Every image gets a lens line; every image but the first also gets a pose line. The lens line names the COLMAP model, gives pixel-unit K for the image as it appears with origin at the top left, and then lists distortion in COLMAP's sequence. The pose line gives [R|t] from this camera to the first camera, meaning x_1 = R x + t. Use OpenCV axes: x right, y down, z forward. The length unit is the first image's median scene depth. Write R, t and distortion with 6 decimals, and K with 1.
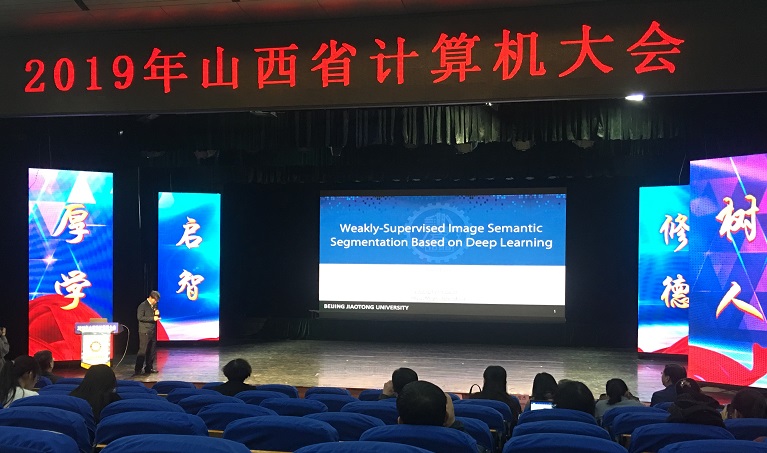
lens RADIAL K [[768.0, 0, 383.8], [0, 768.0, 273.0], [0, 0, 1]] dist [0.044259, 0.000000]
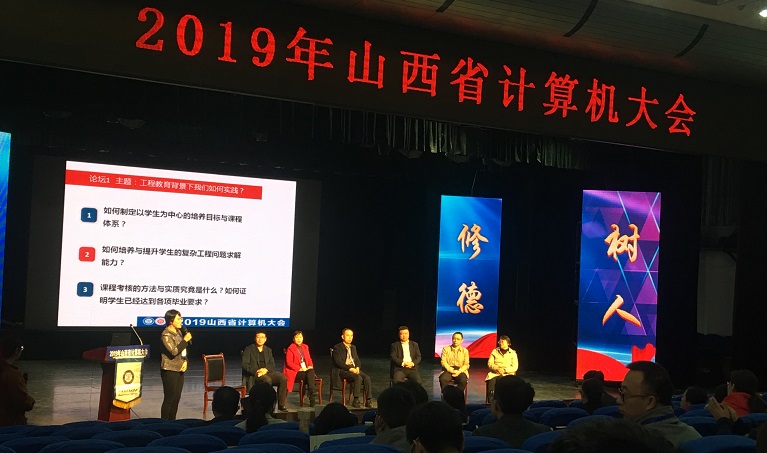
lens RADIAL K [[1044.2, 0, 384.6], [0, 1044.2, 224.8], [0, 0, 1]] dist [0.061107, 0.000000]
pose [[0.720334, 0.048402, 0.691936, -0.926233], [-0.032045, 0.998819, -0.036508, -0.025929], [-0.692887, 0.004124, 0.721035, 0.078038]]
